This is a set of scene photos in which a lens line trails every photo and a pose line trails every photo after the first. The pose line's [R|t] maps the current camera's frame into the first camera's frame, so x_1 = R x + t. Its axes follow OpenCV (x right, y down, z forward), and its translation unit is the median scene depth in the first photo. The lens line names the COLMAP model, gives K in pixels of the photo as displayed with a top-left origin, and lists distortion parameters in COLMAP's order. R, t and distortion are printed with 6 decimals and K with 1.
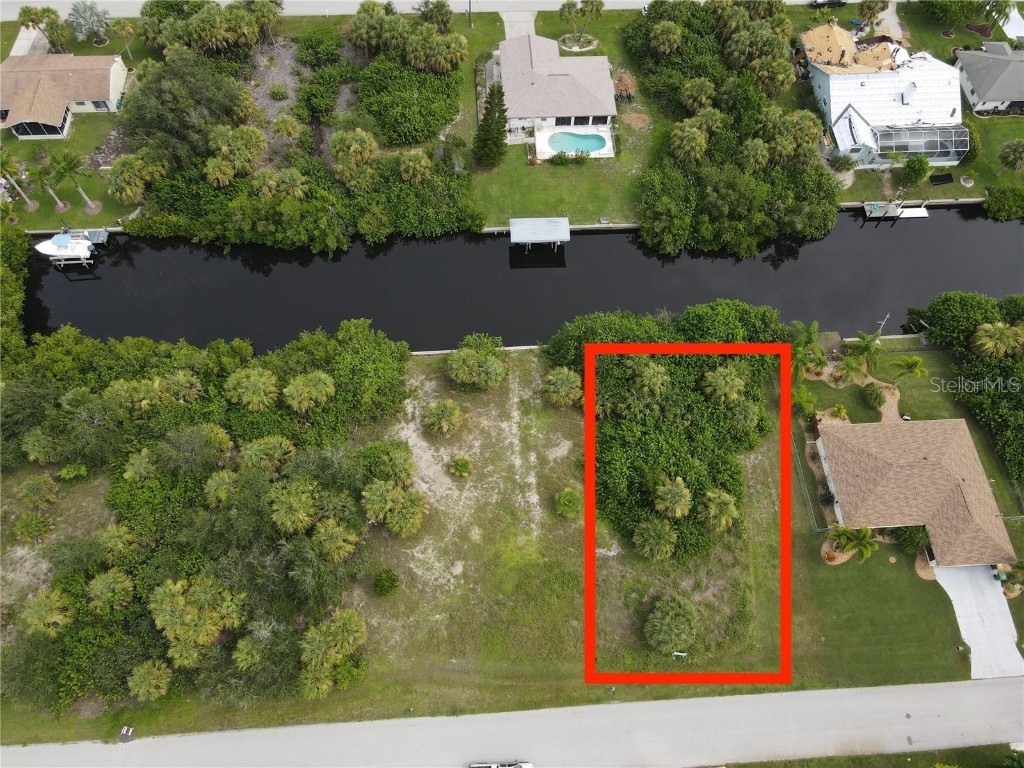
lens RADIAL K [[738.7, 0, 512.1], [0, 738.7, 384.1], [0, 0, 1]] dist [0.021963, -0.007445]
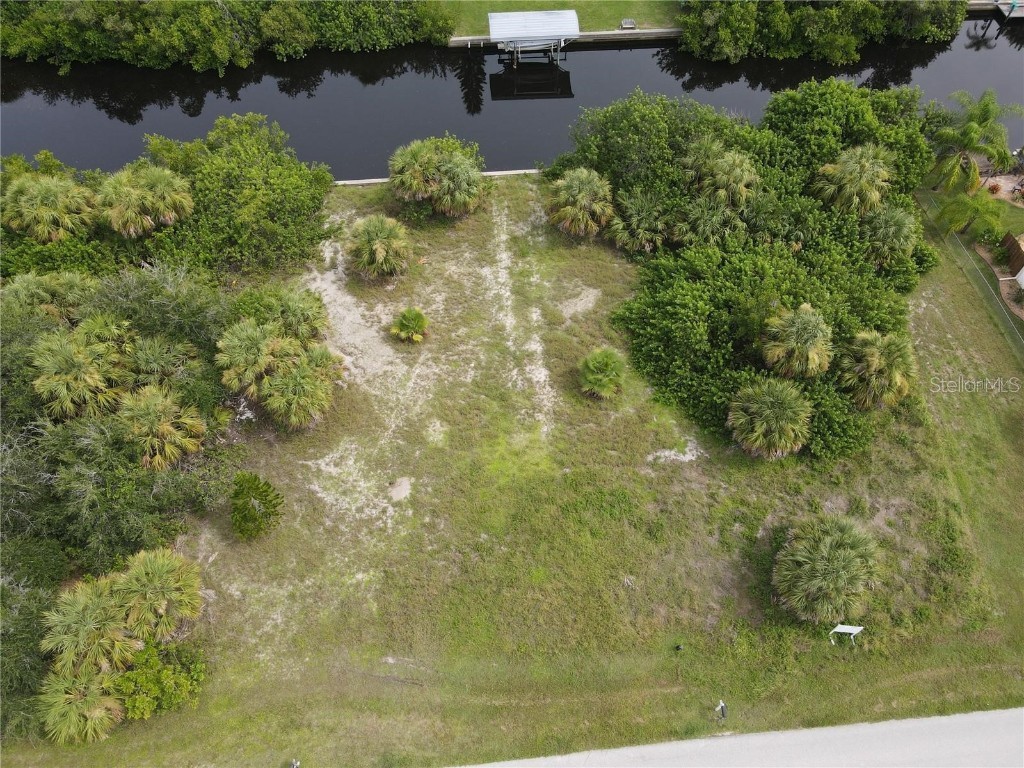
lens RADIAL K [[738.7, 0, 511.7], [0, 738.7, 383.2], [0, 0, 1]] dist [0.021963, -0.007445]
pose [[0.999449, -0.033179, 0.001181, 0.007392], [0.033050, 0.990916, -0.130358, 0.242642], [0.003155, 0.130325, 0.991466, 0.457842]]
